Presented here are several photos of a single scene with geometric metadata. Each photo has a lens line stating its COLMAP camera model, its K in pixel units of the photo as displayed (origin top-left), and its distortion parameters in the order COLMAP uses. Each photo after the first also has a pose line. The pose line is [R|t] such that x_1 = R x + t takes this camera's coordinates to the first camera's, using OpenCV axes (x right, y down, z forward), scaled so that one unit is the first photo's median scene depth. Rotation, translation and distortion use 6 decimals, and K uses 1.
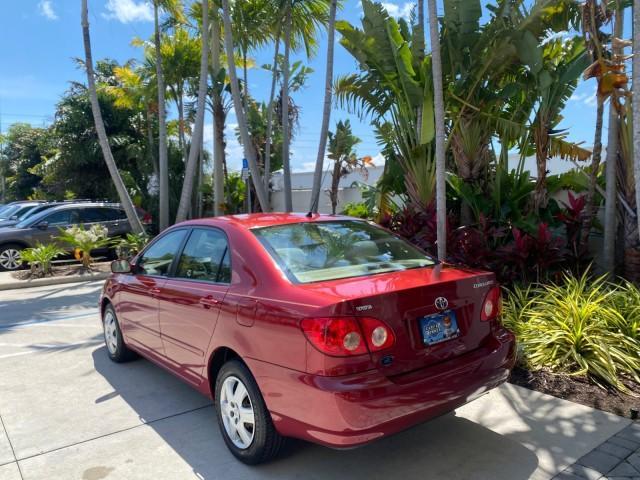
lens RADIAL K [[491.5, 0, 321.6], [0, 491.5, 244.7], [0, 0, 1]] dist [0.022563, -0.029504]
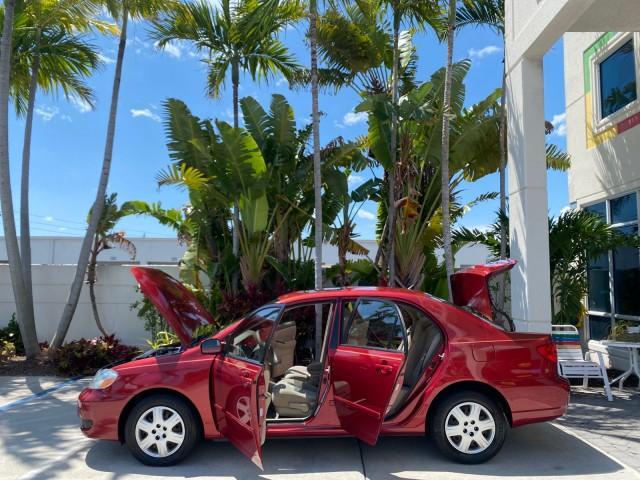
lens RADIAL K [[491.5, 0, 320.3], [0, 491.5, 239.4], [0, 0, 1]] dist [0.022563, -0.029504]
pose [[0.630823, 0.083717, 0.771397, -1.037123], [0.052935, 0.987203, -0.150426, -0.001017], [-0.774119, 0.135726, 0.618319, 0.256621]]
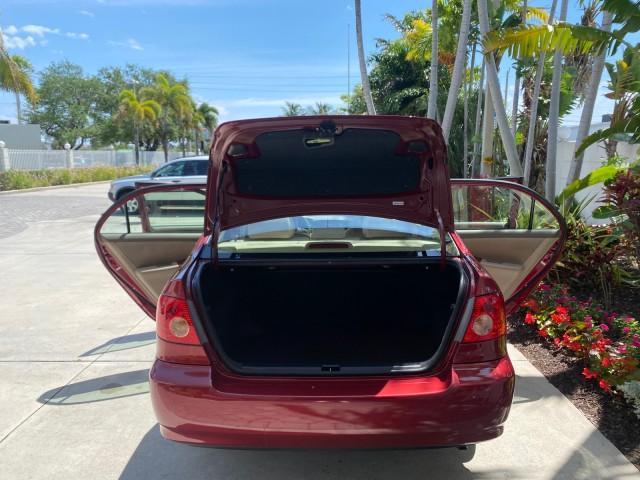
lens RADIAL K [[491.5, 0, 318.0], [0, 491.5, 238.7], [0, 0, 1]] dist [0.022563, -0.029504]
pose [[0.778747, 0.110476, -0.617534, 0.407302], [-0.057044, 0.992764, 0.105669, -0.033318], [0.624739, -0.047062, 0.779414, 0.257353]]
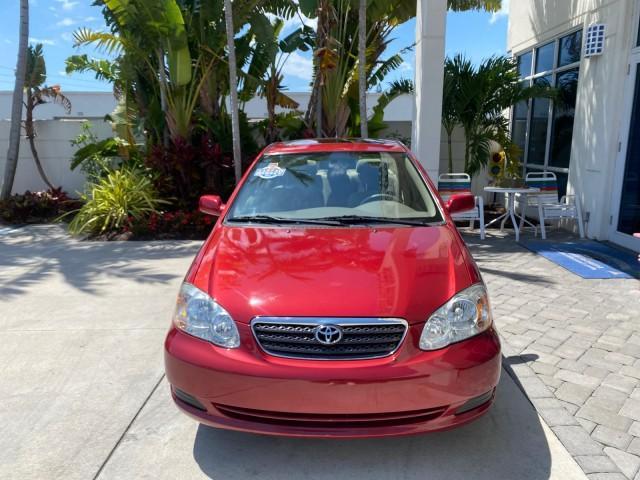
lens RADIAL K [[491.5, 0, 318.1], [0, 491.5, 239.1], [0, 0, 1]] dist [0.022563, -0.029504]
pose [[0.626346, -0.145868, 0.765776, -0.939206], [0.061387, 0.988516, 0.138087, 0.032677], [-0.777124, -0.039481, 0.628108, -0.034397]]
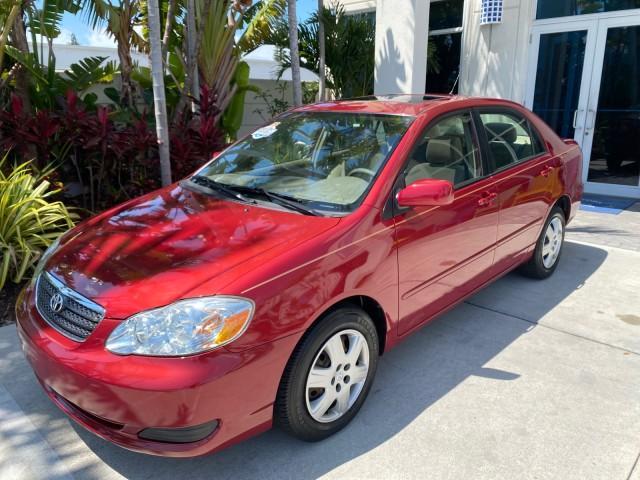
lens RADIAL K [[491.5, 0, 318.1], [0, 491.5, 235.9], [0, 0, 1]] dist [0.022563, -0.029504]
pose [[-0.138914, -0.247678, 0.958832, -0.909391], [0.094622, 0.960470, 0.261810, -0.061876], [-0.985774, 0.127095, -0.109987, 1.176195]]
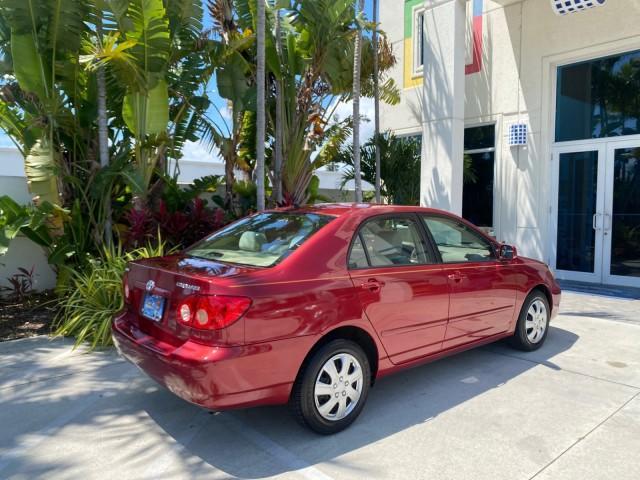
lens RADIAL K [[491.5, 0, 319.1], [0, 491.5, 242.6], [0, 0, 1]] dist [0.022563, -0.029504]
pose [[-0.043425, -0.059943, 0.997257, -1.244033], [0.089415, 0.993959, 0.063638, -0.062791], [-0.995047, 0.091933, -0.037803, 1.257686]]
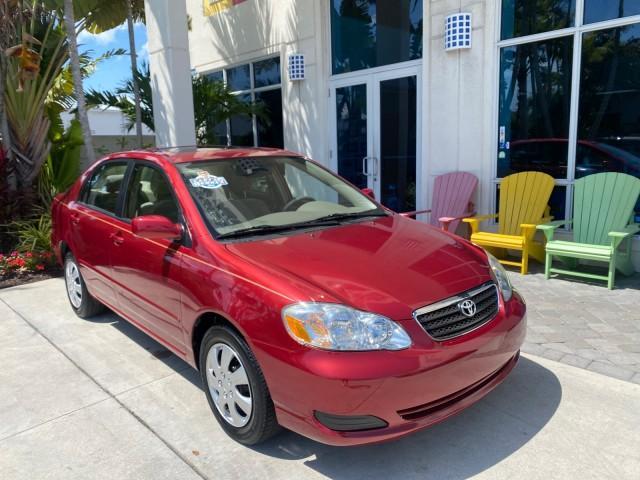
lens RADIAL K [[491.5, 0, 318.2], [0, 491.5, 239.0], [0, 0, 1]] dist [0.022563, -0.029504]
pose [[-0.097732, -0.162323, 0.981886, -1.072765], [0.120948, 0.977359, 0.173613, 0.006963], [-0.987836, 0.135725, -0.075886, 0.433163]]
